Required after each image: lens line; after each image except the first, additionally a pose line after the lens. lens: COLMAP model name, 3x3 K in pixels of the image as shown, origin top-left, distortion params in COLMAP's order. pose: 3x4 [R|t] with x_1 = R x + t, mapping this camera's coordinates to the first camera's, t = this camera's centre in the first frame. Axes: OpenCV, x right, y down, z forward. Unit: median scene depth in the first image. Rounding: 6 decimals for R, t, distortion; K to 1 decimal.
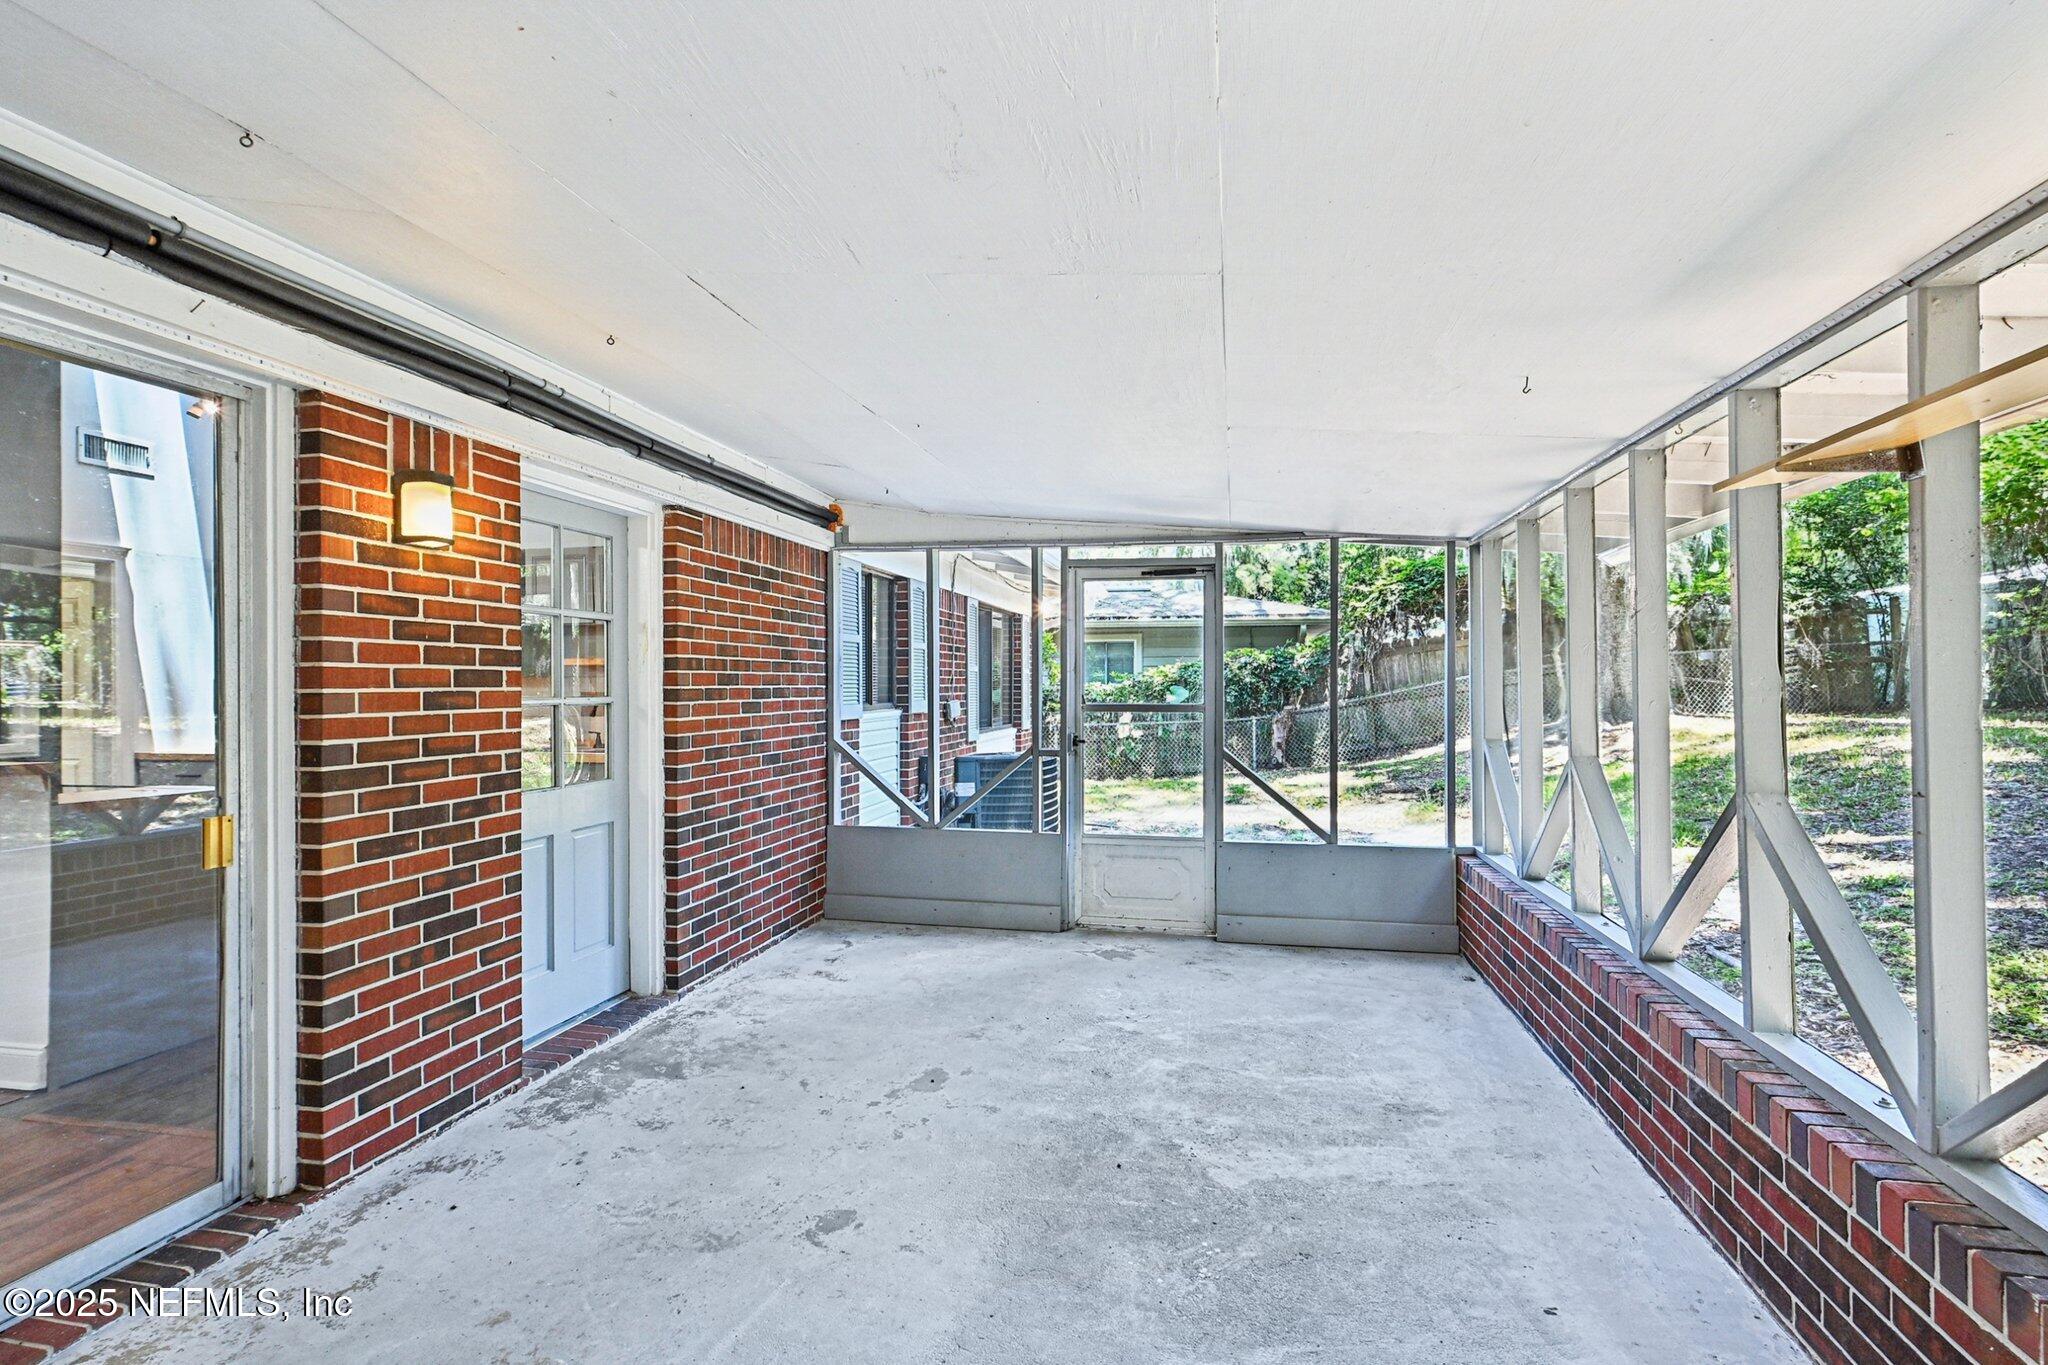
lens RADIAL K [[928.9, 0, 1028.1], [0, 928.9, 678.8], [0, 0, 1]] dist [0.002544, -0.001150]
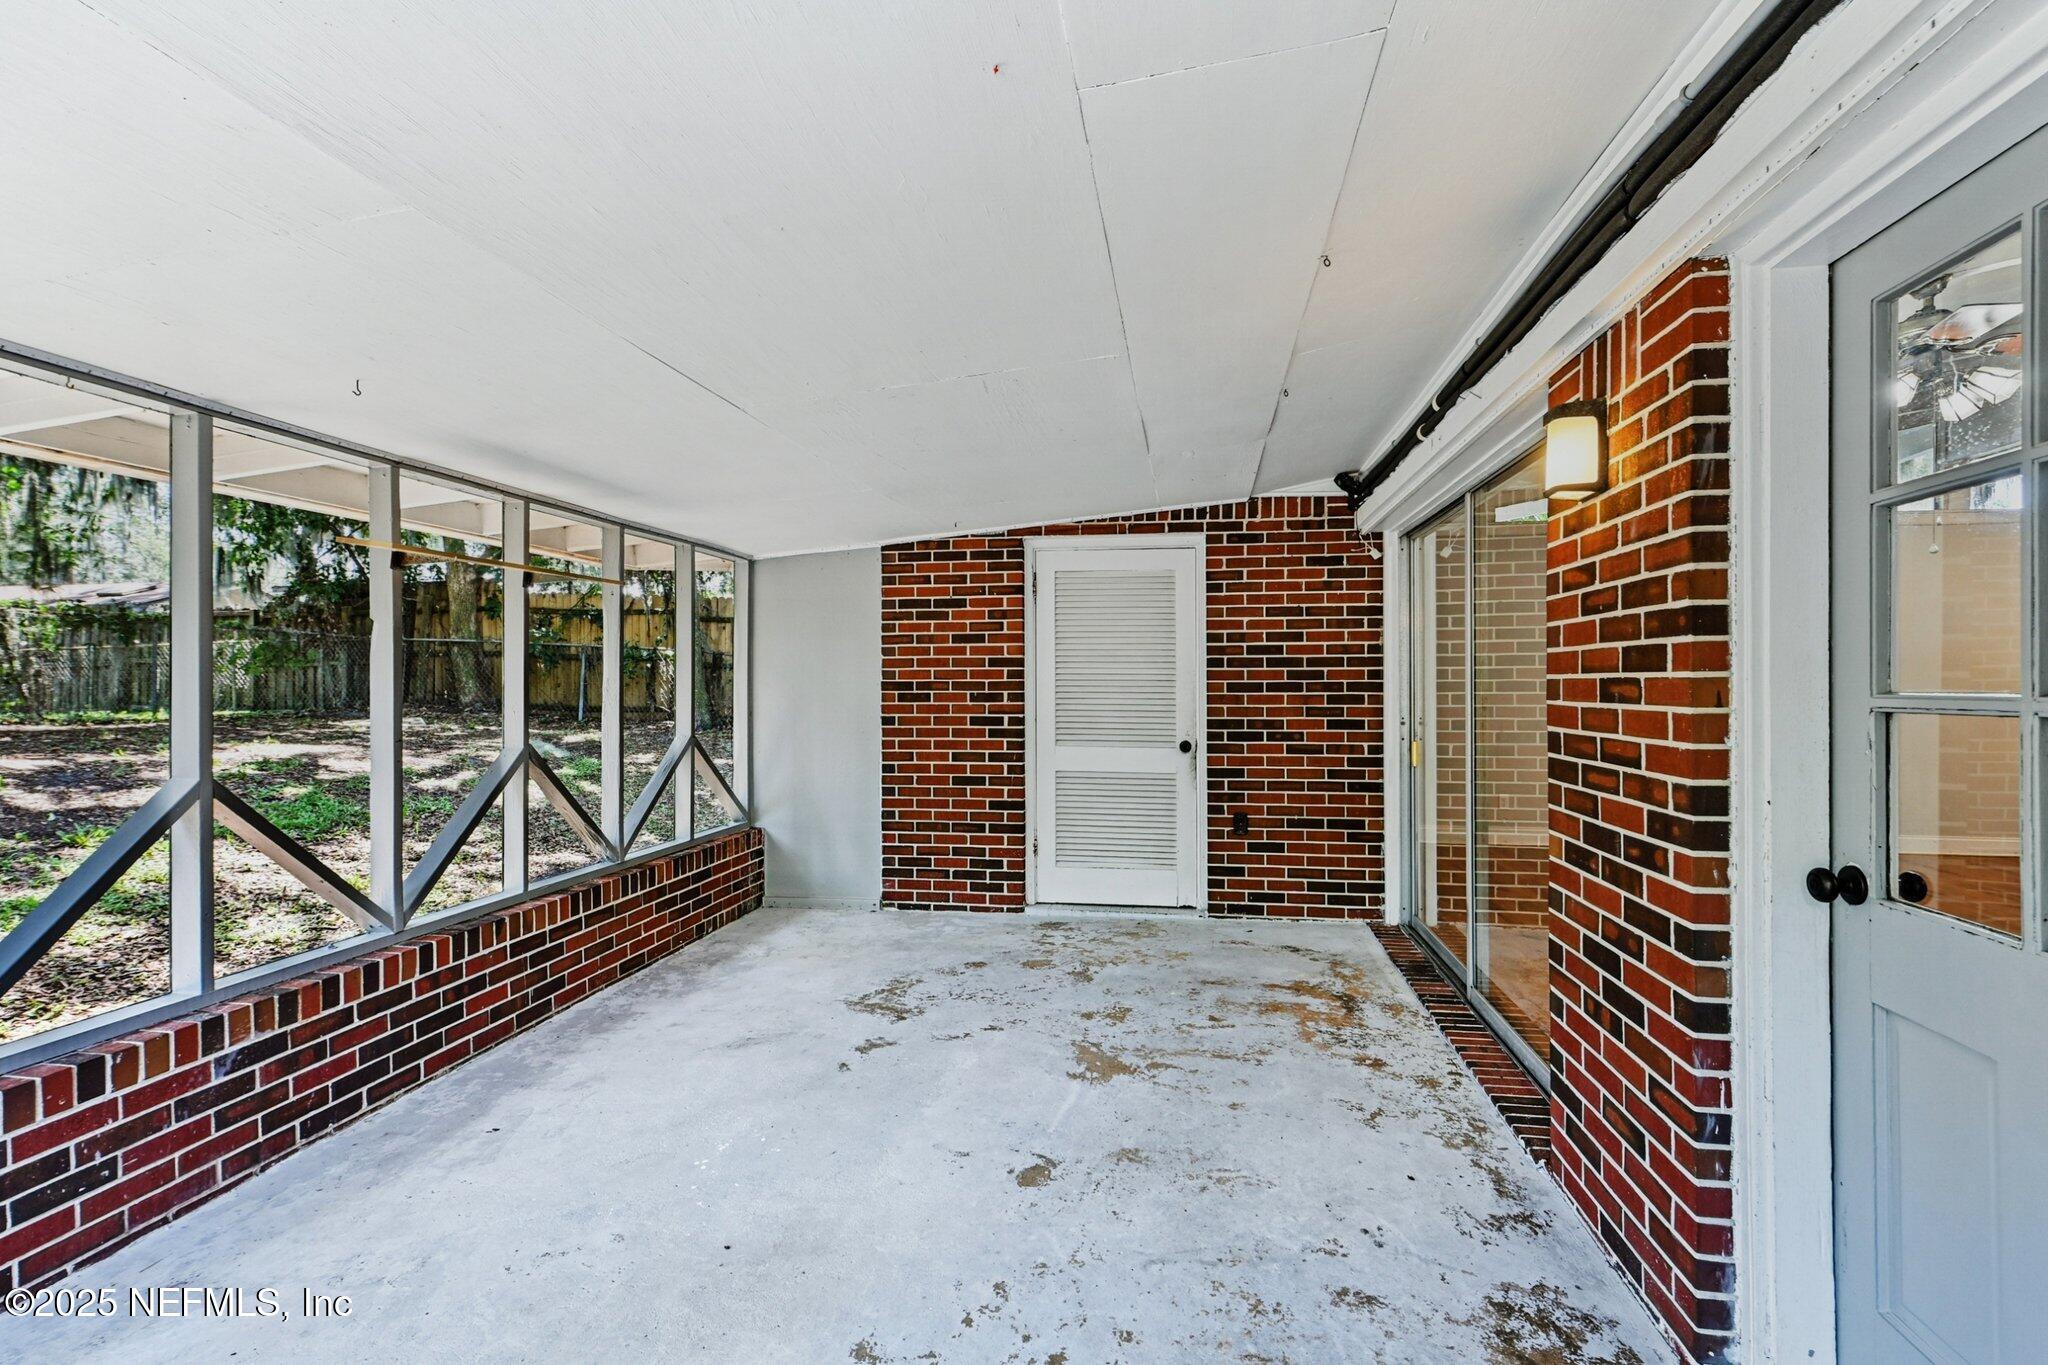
lens RADIAL K [[928.9, 0, 1024.4], [0, 928.9, 686.3], [0, 0, 1]] dist [0.002544, -0.001150]
pose [[-0.999384, 0.011387, -0.033202, -0.148354], [0.011440, 0.999934, -0.001398, 0.019601], [0.033184, -0.001777, -0.999448, 1.837925]]
